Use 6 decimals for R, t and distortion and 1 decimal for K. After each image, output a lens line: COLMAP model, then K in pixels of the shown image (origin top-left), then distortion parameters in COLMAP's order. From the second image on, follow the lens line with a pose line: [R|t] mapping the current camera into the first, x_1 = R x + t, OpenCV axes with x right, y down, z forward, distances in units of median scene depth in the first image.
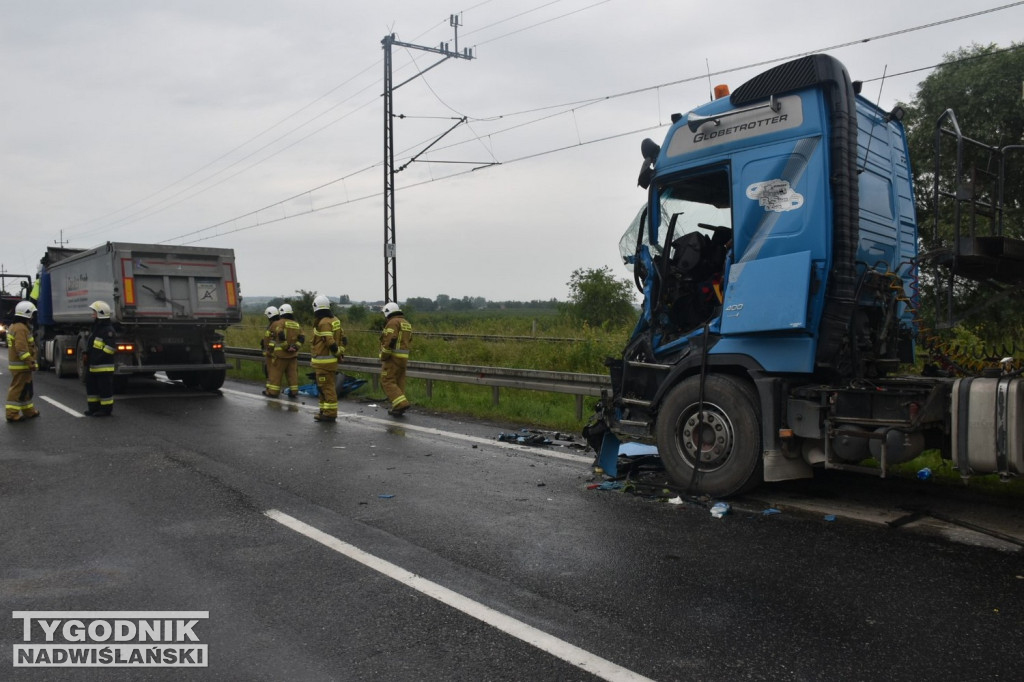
lens RADIAL K [[808.3, 0, 496.4], [0, 808.3, 353.0], [0, 0, 1]] dist [-0.157067, 0.106386]
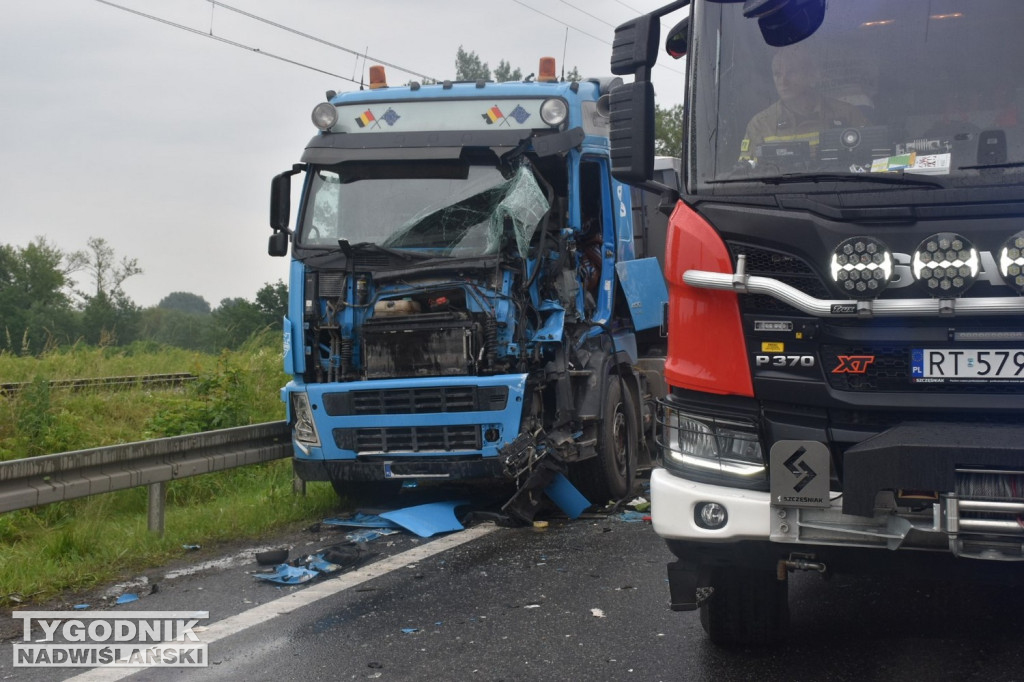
lens RADIAL K [[1424.1, 0, 456.9], [0, 1424.1, 322.2], [0, 0, 1]] dist [0.218891, 0.000000]
pose [[-0.463358, 0.012150, 0.886088, -1.089695], [0.062439, 0.997868, 0.018969, -0.075008], [-0.883969, 0.064116, -0.463129, 1.823783]]
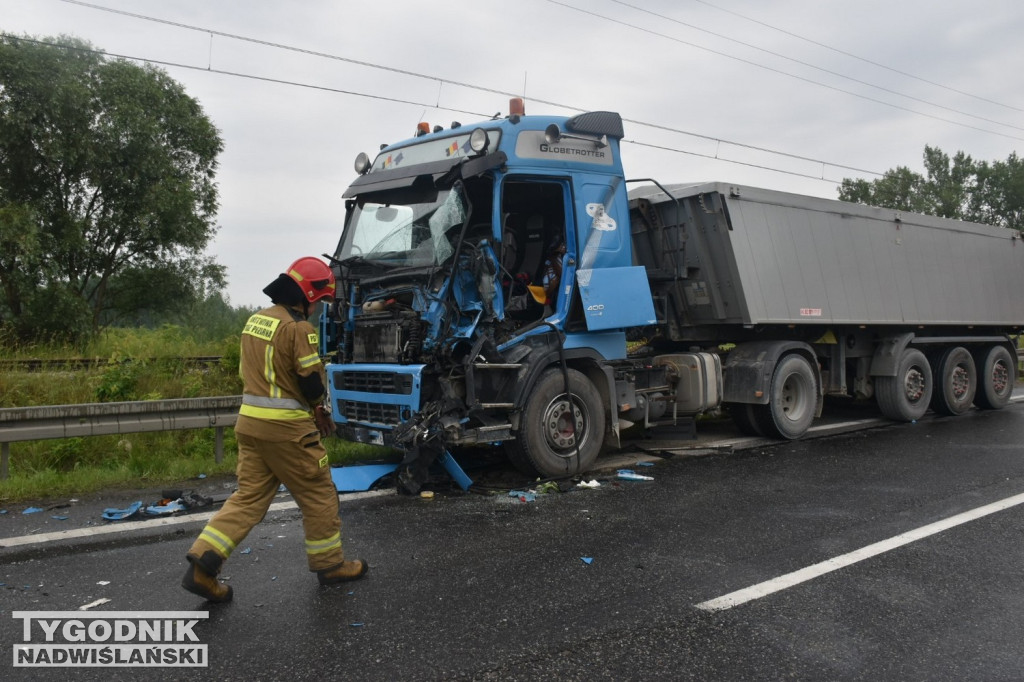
lens RADIAL K [[808.3, 0, 520.4], [0, 808.3, 351.6], [0, 0, 1]] dist [-0.157067, 0.106386]
pose [[0.040566, -0.035970, 0.998529, -0.786162], [0.047141, 0.998308, 0.034047, -0.033714], [-0.998064, 0.045691, 0.042193, 0.940693]]
